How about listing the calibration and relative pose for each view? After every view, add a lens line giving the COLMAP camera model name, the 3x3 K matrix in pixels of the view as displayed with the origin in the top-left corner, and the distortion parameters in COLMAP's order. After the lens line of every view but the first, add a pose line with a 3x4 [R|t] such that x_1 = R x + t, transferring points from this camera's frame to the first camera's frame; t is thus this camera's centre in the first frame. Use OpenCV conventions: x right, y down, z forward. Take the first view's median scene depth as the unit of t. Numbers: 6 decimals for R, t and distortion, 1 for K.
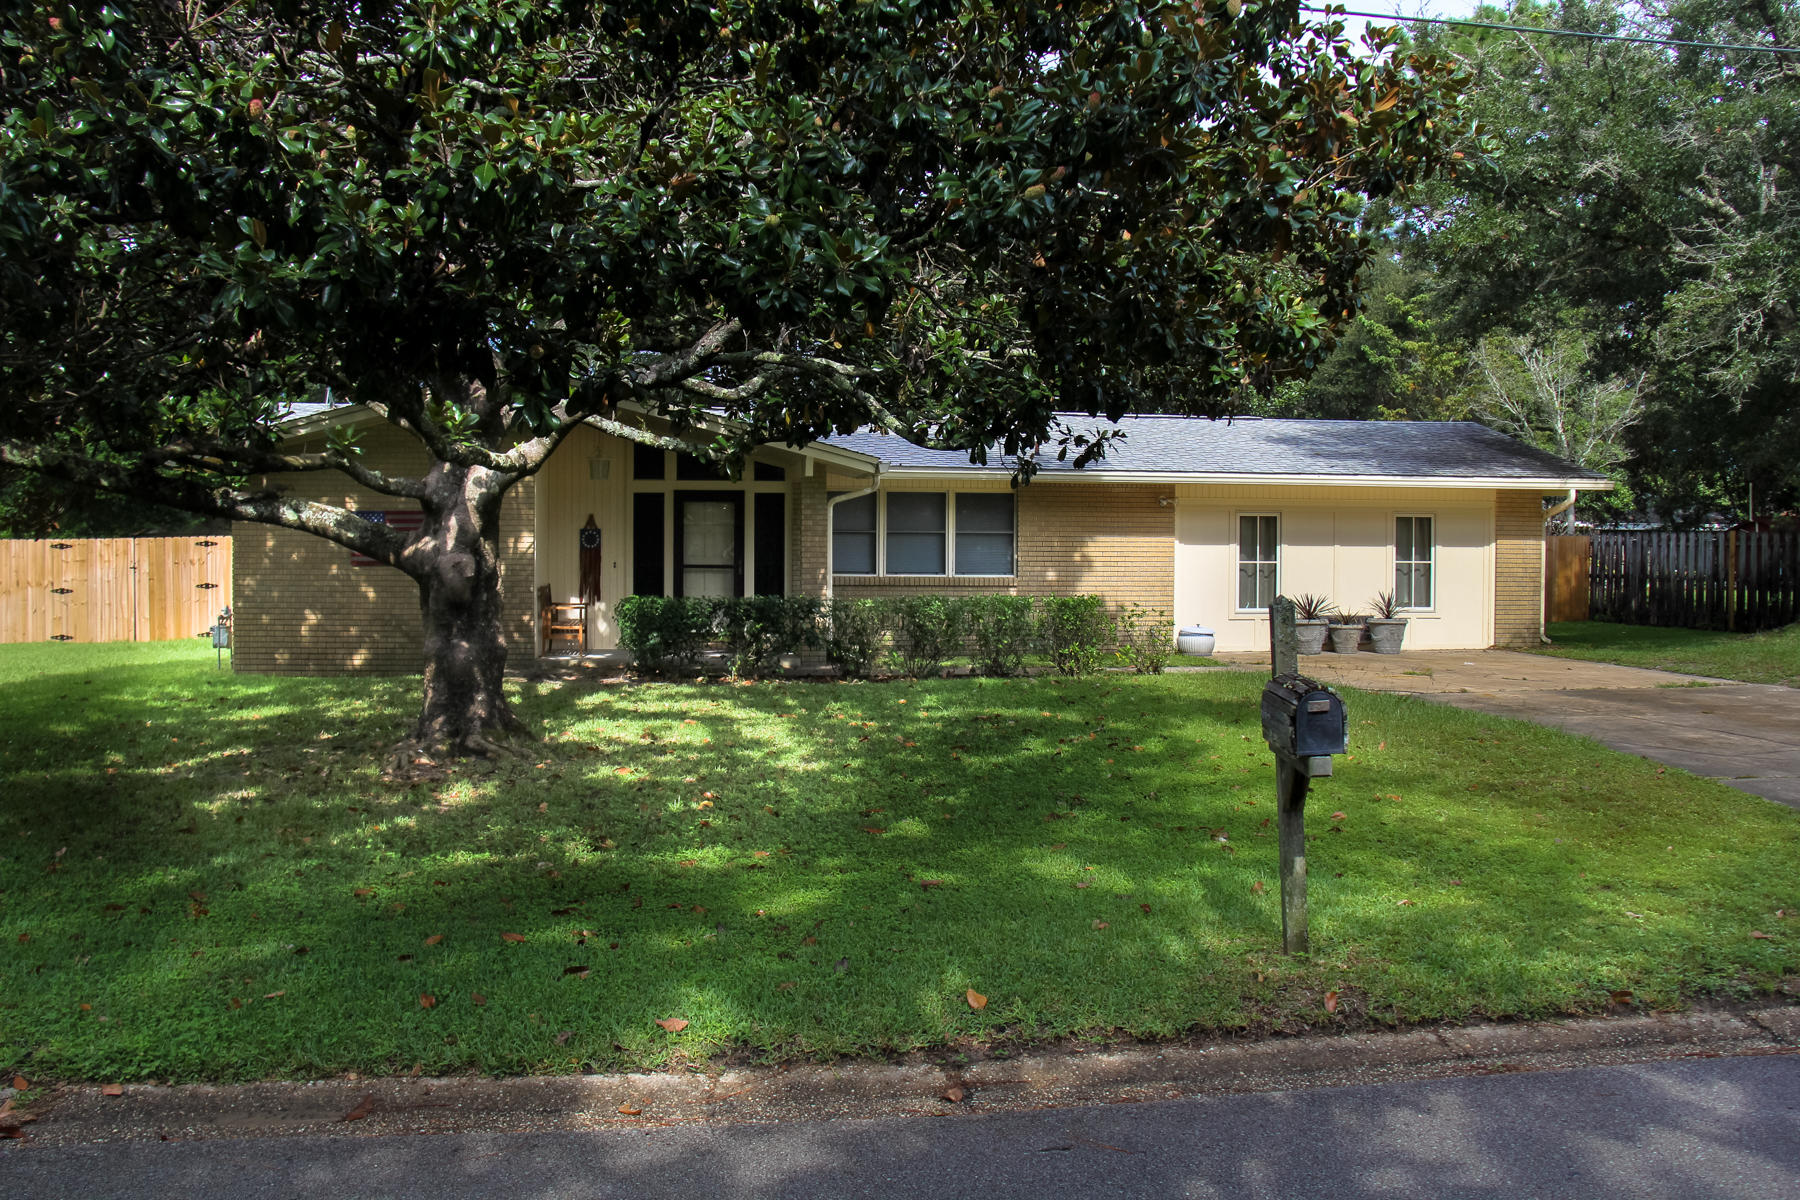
lens RADIAL K [[1562.8, 0, 899.7], [0, 1562.8, 608.7], [0, 0, 1]] dist [-0.181118, 0.157492]
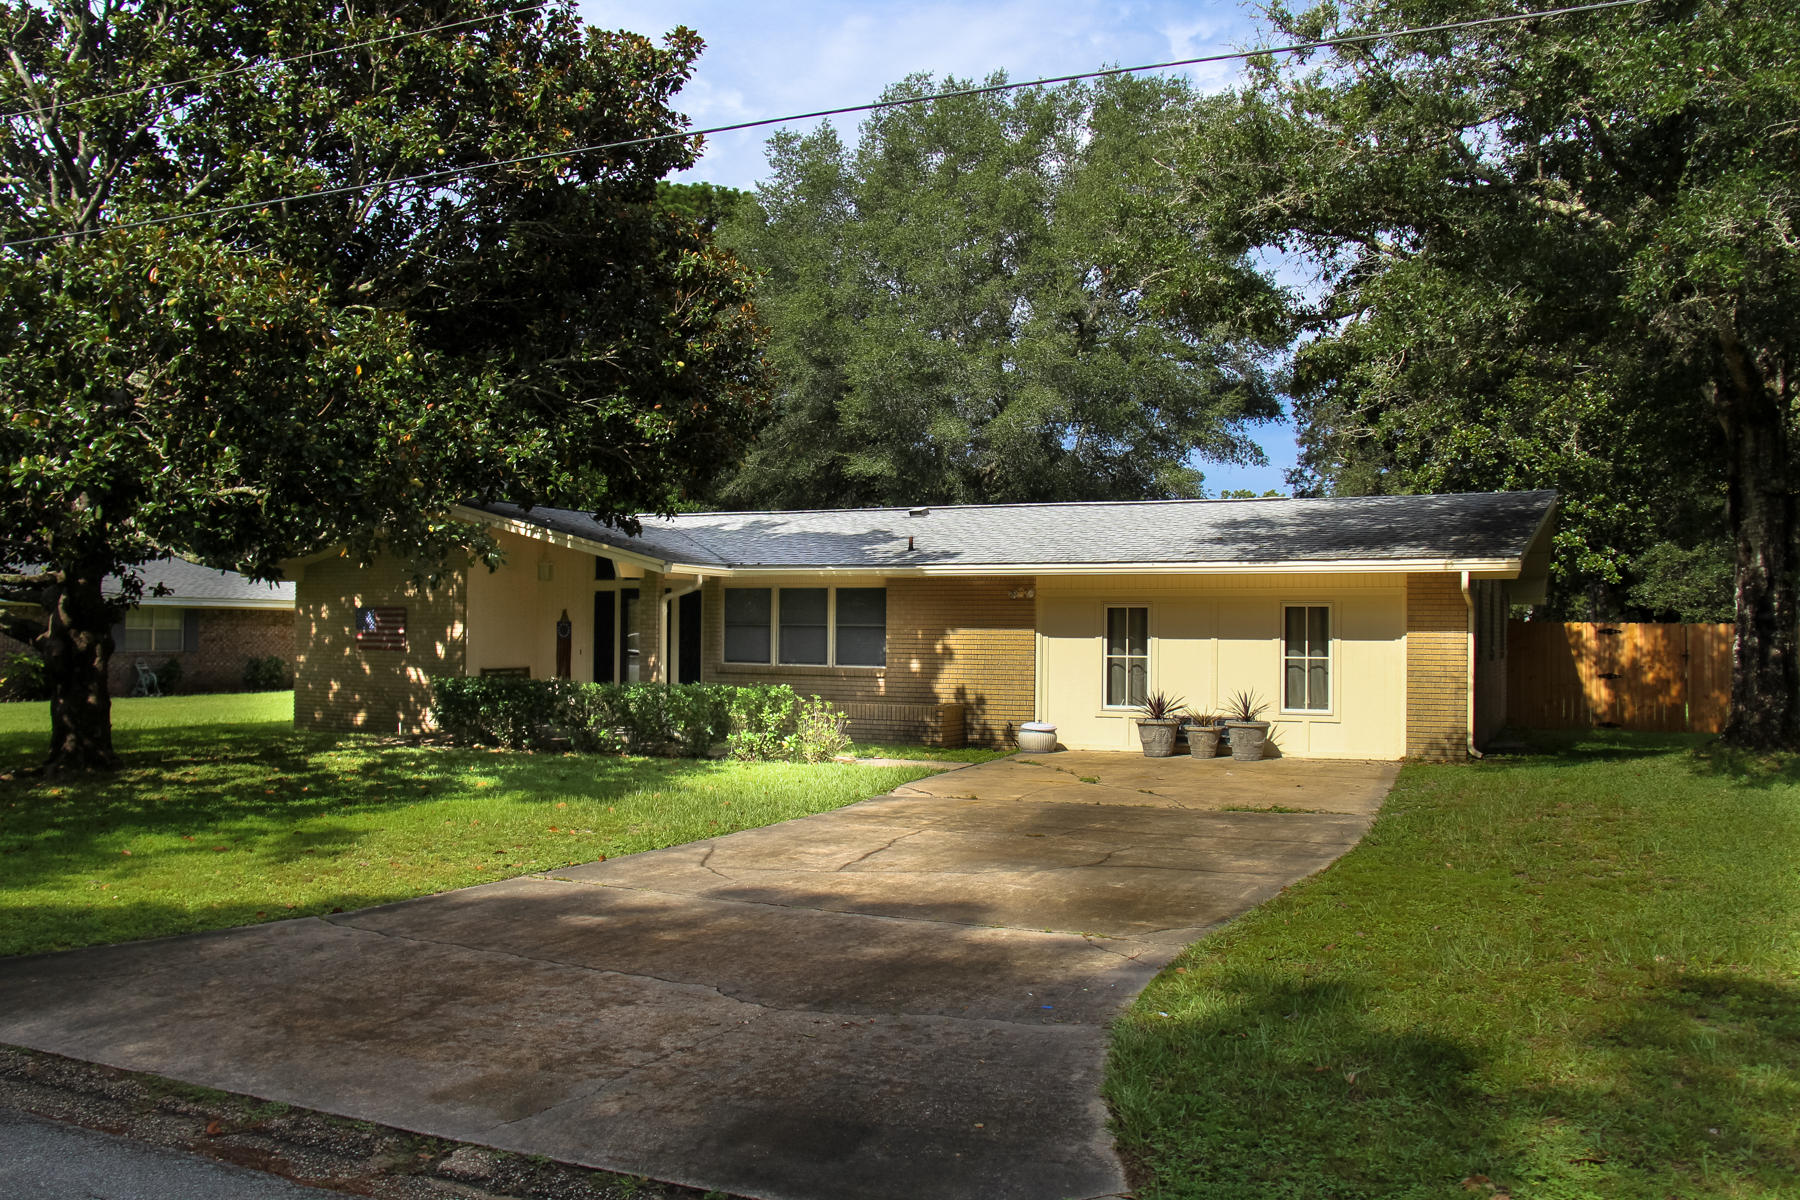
lens RADIAL K [[1562.8, 0, 901.0], [0, 1562.8, 591.2], [0, 0, 1]] dist [-0.181118, 0.157492]
pose [[0.827862, -0.010781, -0.560828, 0.648088], [-0.029258, 0.997624, -0.062367, -0.006806], [0.560168, 0.068040, 0.825580, 0.139460]]
